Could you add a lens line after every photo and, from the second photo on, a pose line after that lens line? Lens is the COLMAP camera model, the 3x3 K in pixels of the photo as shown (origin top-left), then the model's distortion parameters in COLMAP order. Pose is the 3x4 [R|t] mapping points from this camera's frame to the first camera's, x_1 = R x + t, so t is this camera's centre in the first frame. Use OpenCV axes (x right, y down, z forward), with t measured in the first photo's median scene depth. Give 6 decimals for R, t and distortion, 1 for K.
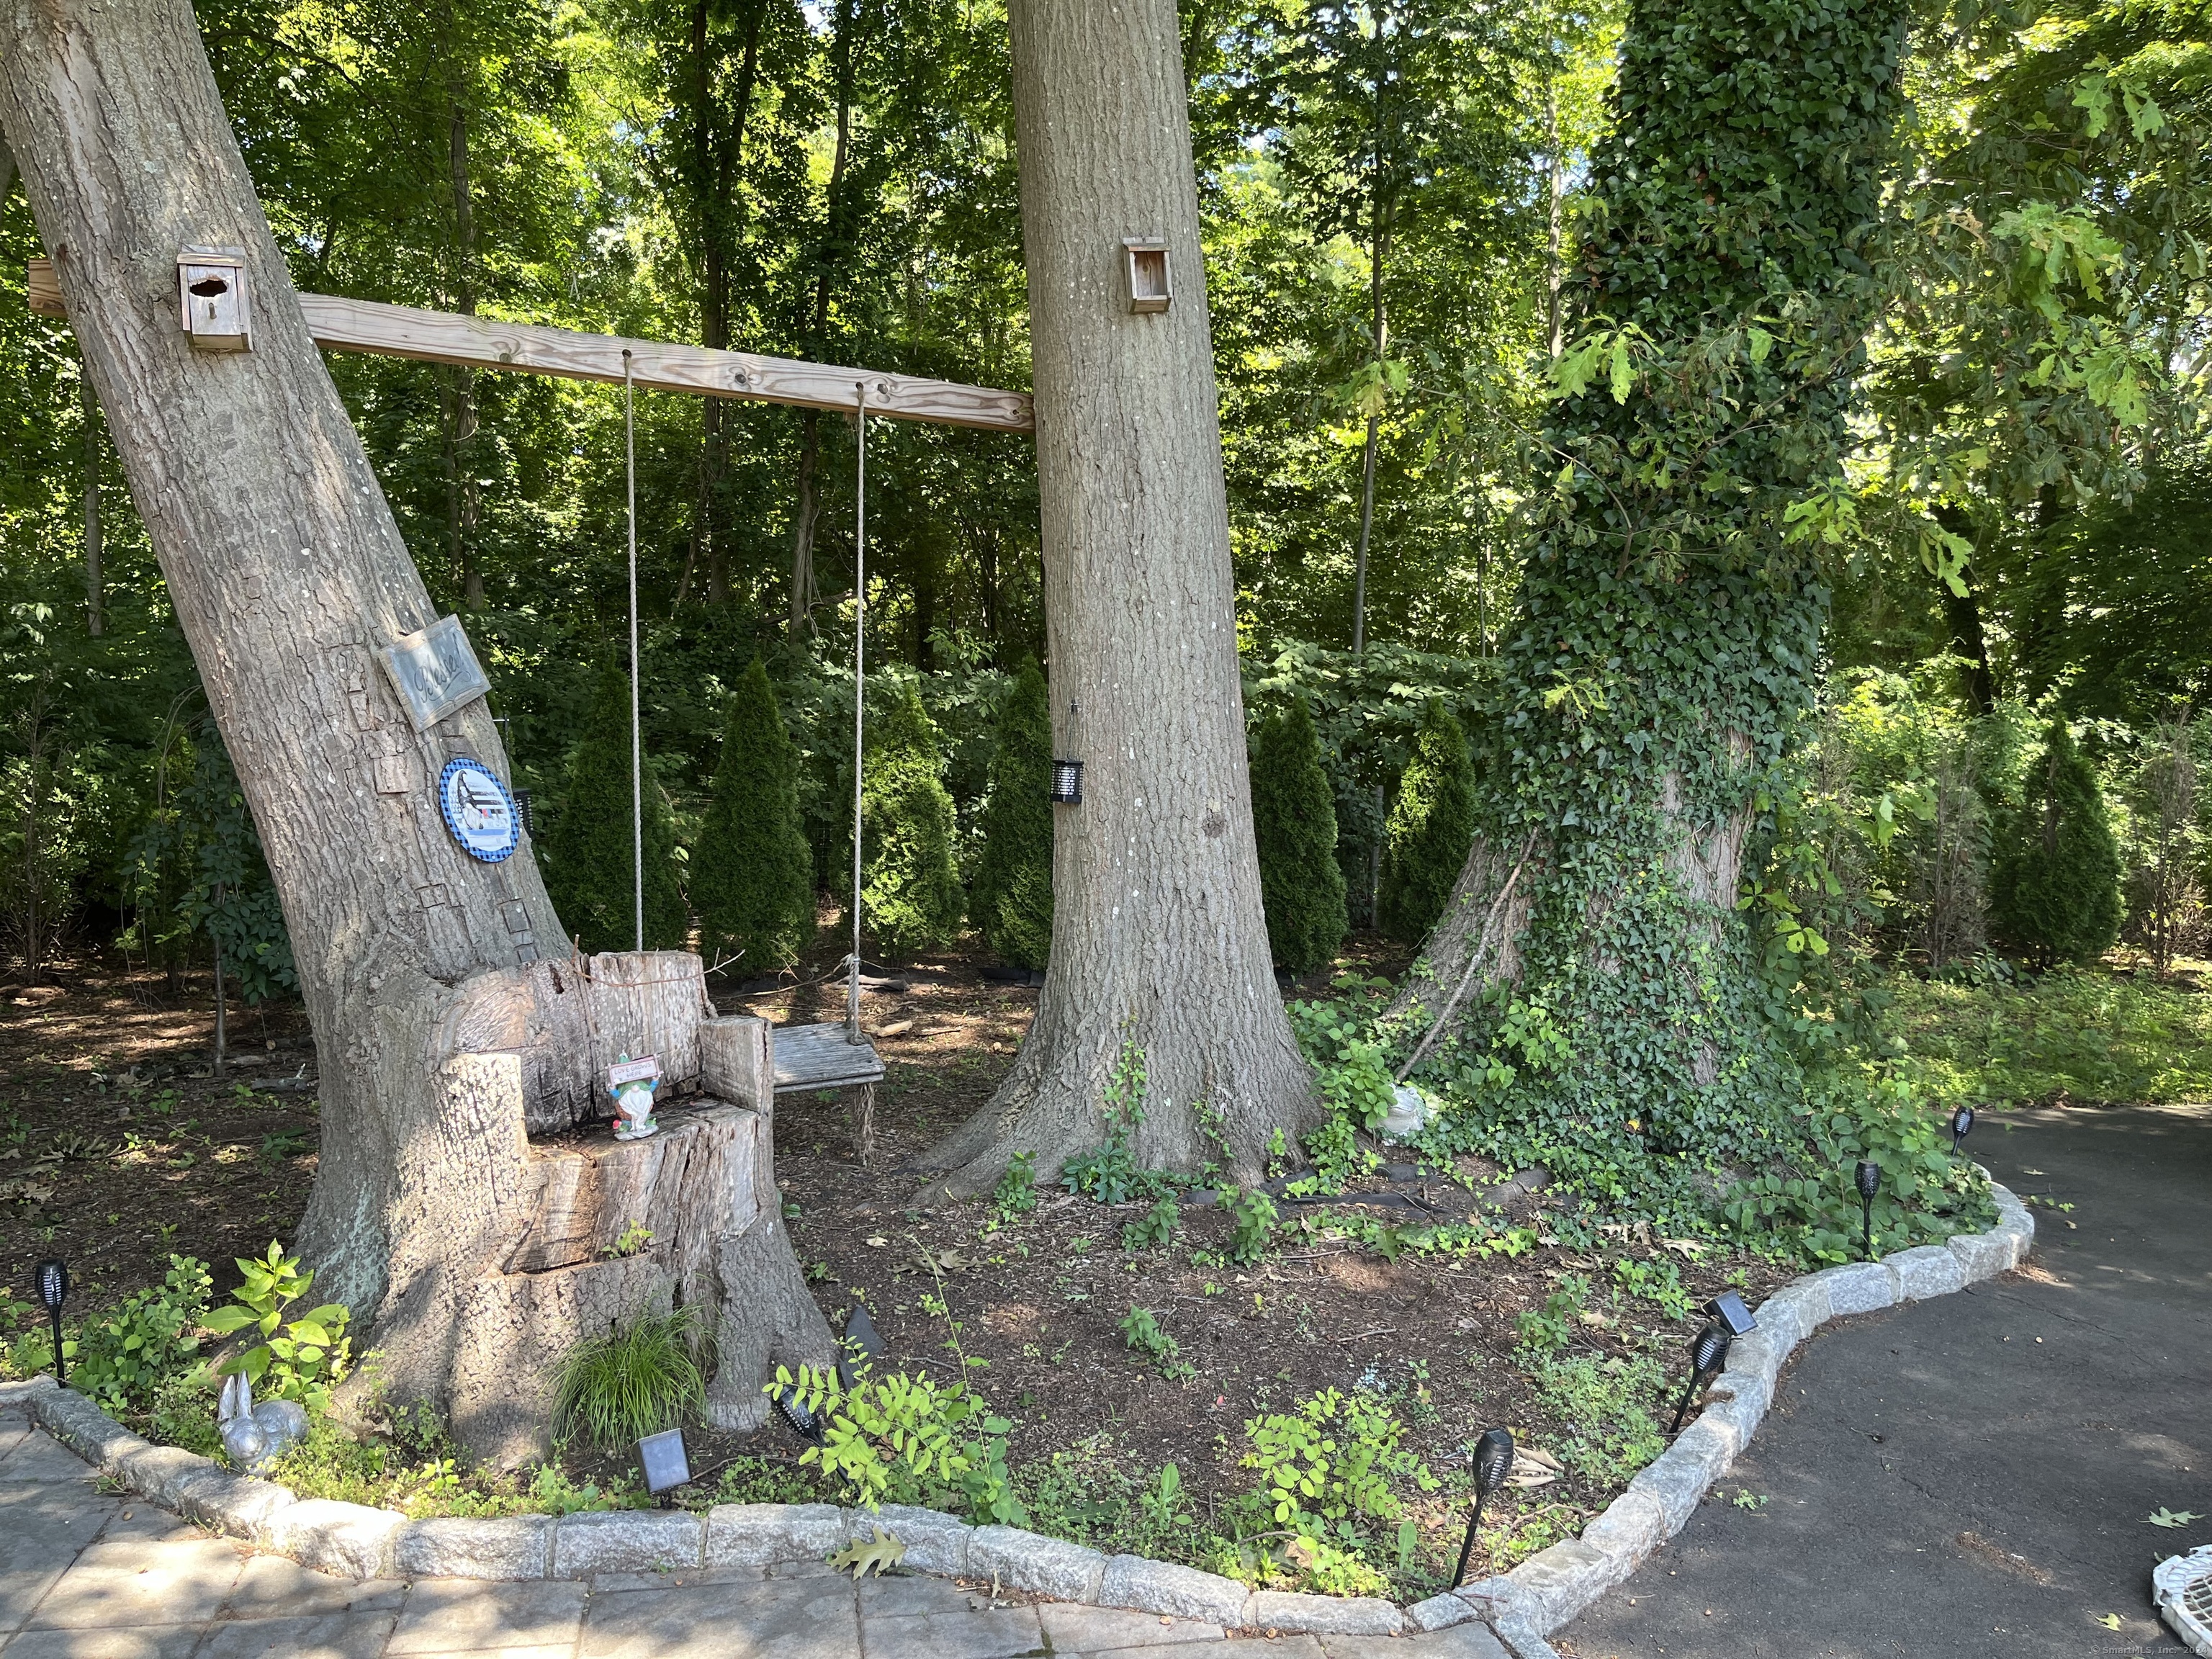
lens RADIAL K [[1682.6, 0, 1094.2], [0, 1682.6, 830.7], [0, 0, 1]] dist [0.050565, -0.066410]
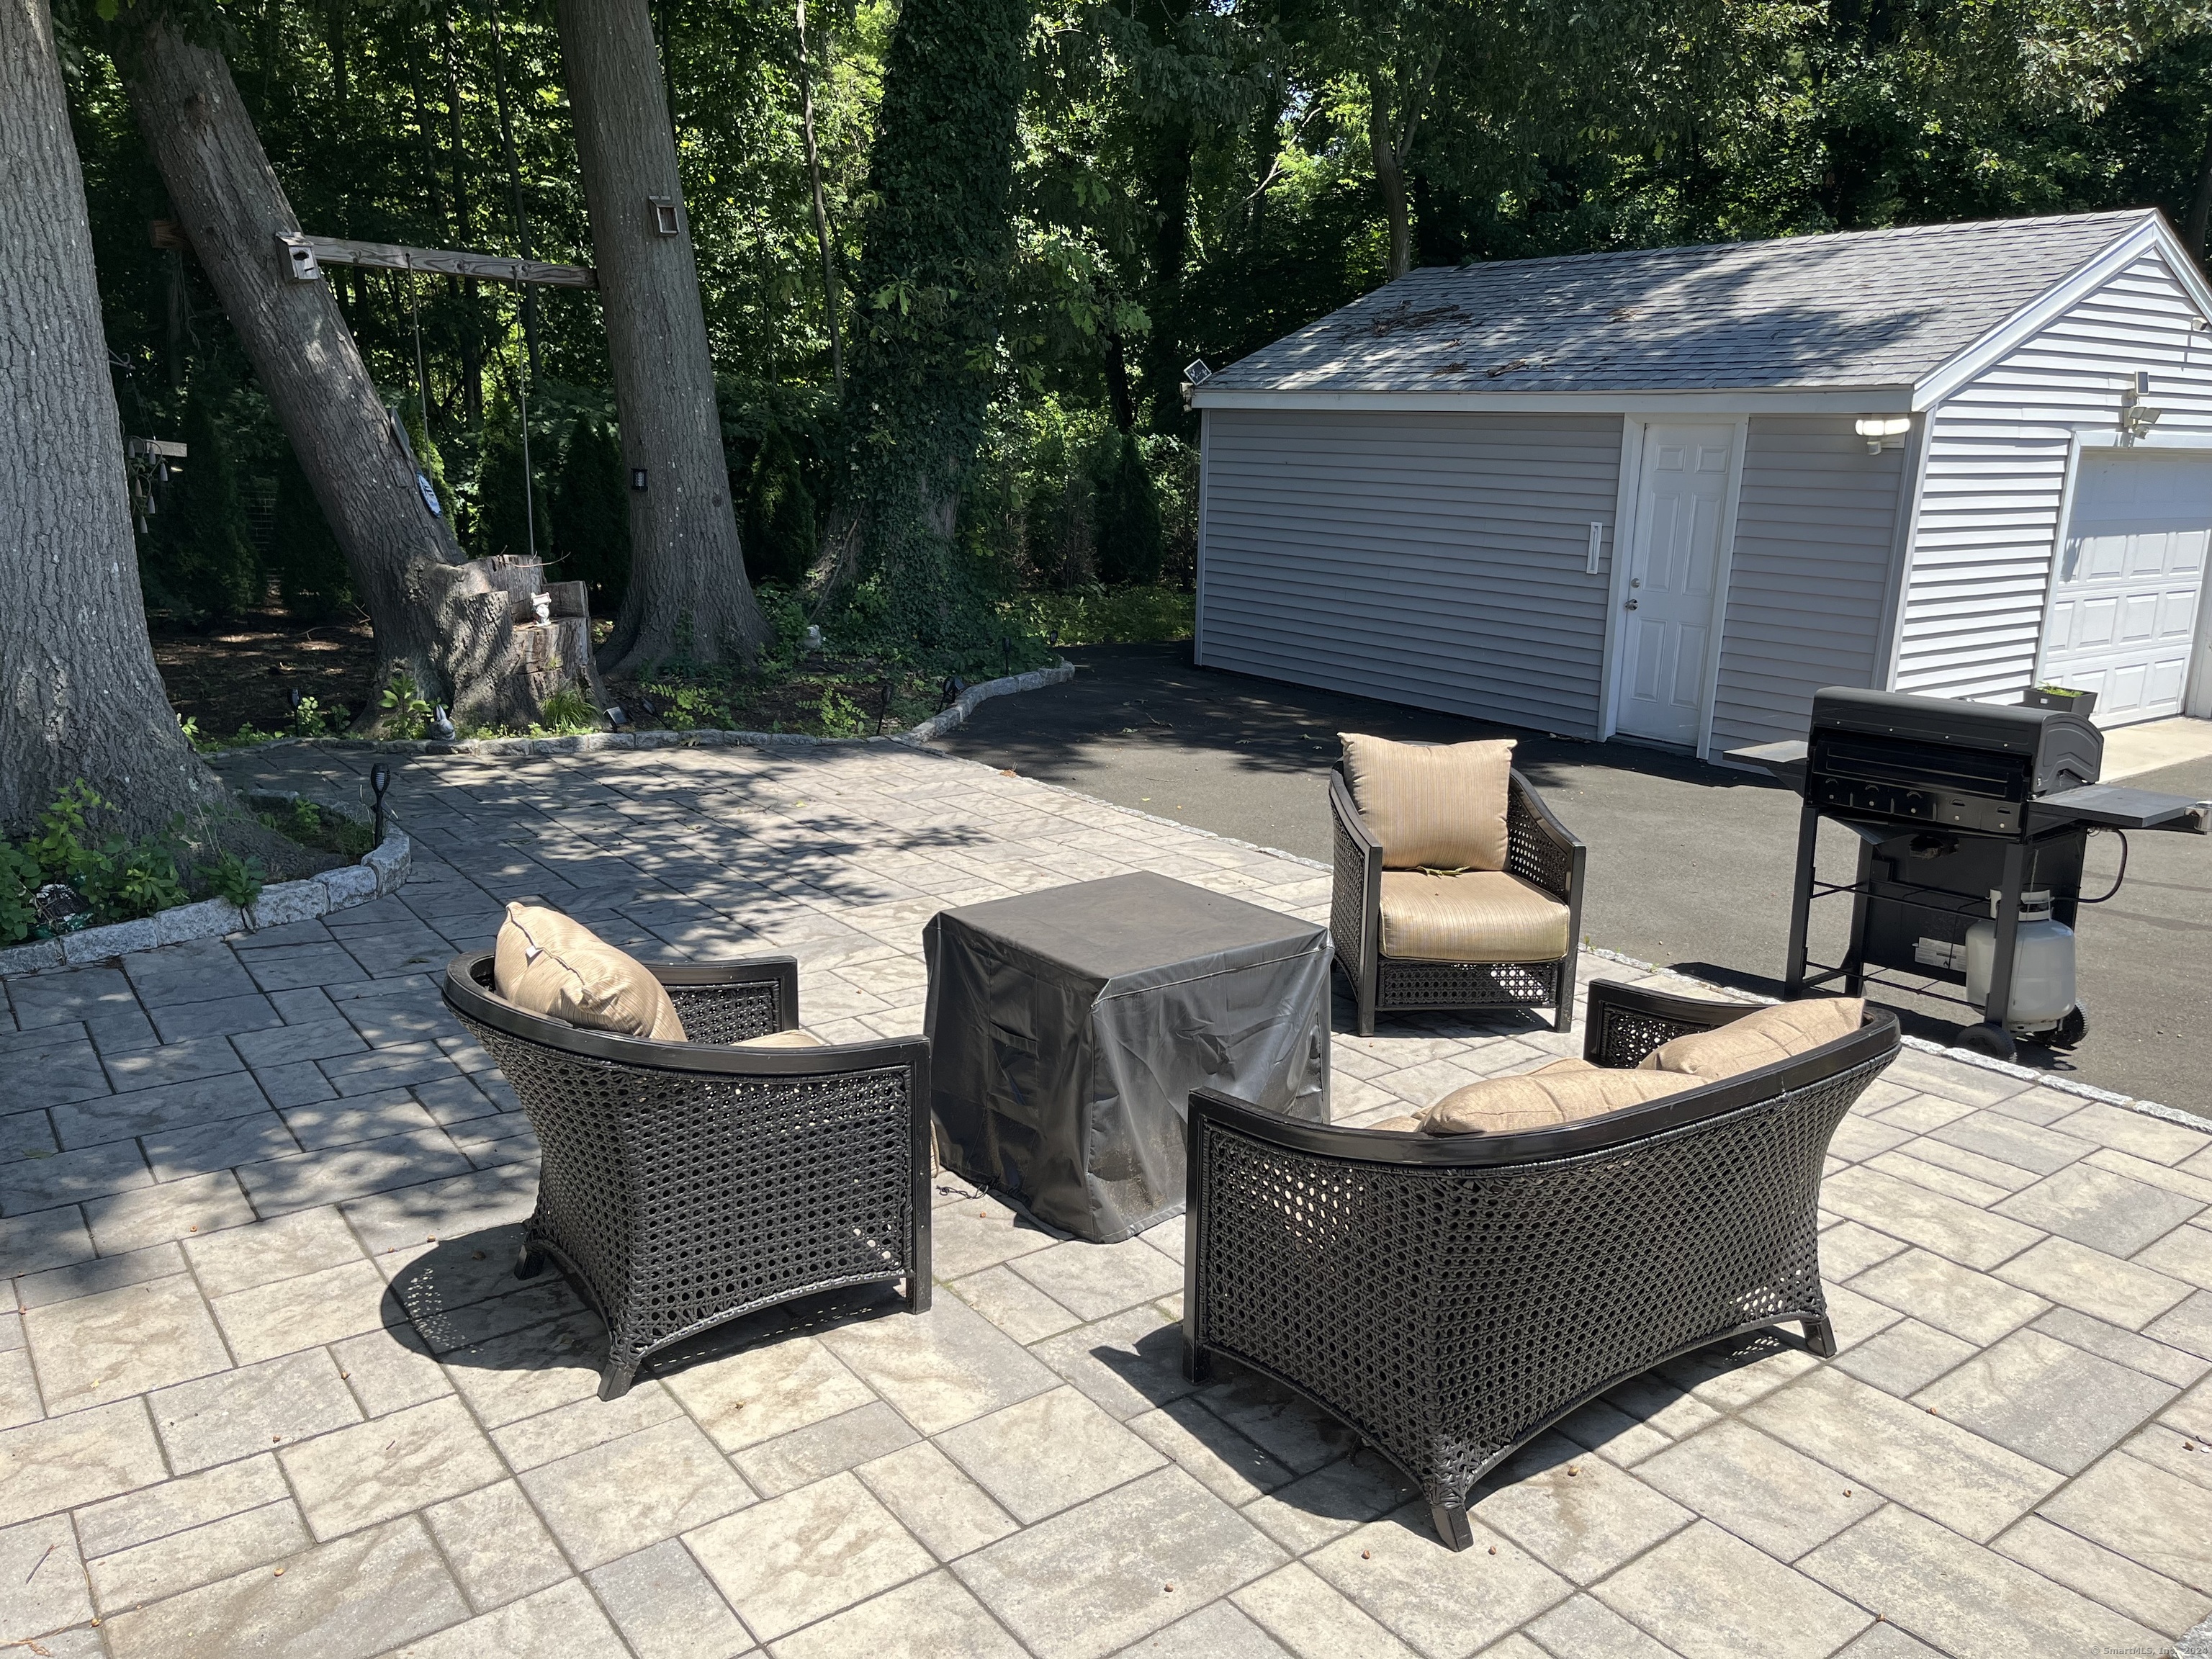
lens RADIAL K [[1682.6, 0, 1095.1], [0, 1682.6, 830.7], [0, 0, 1]] dist [0.050565, -0.066410]
pose [[0.904223, -0.093478, 0.416704, -0.409400], [0.018047, 0.983243, 0.181407, 0.026607], [-0.426678, -0.156512, 0.890758, -1.104136]]
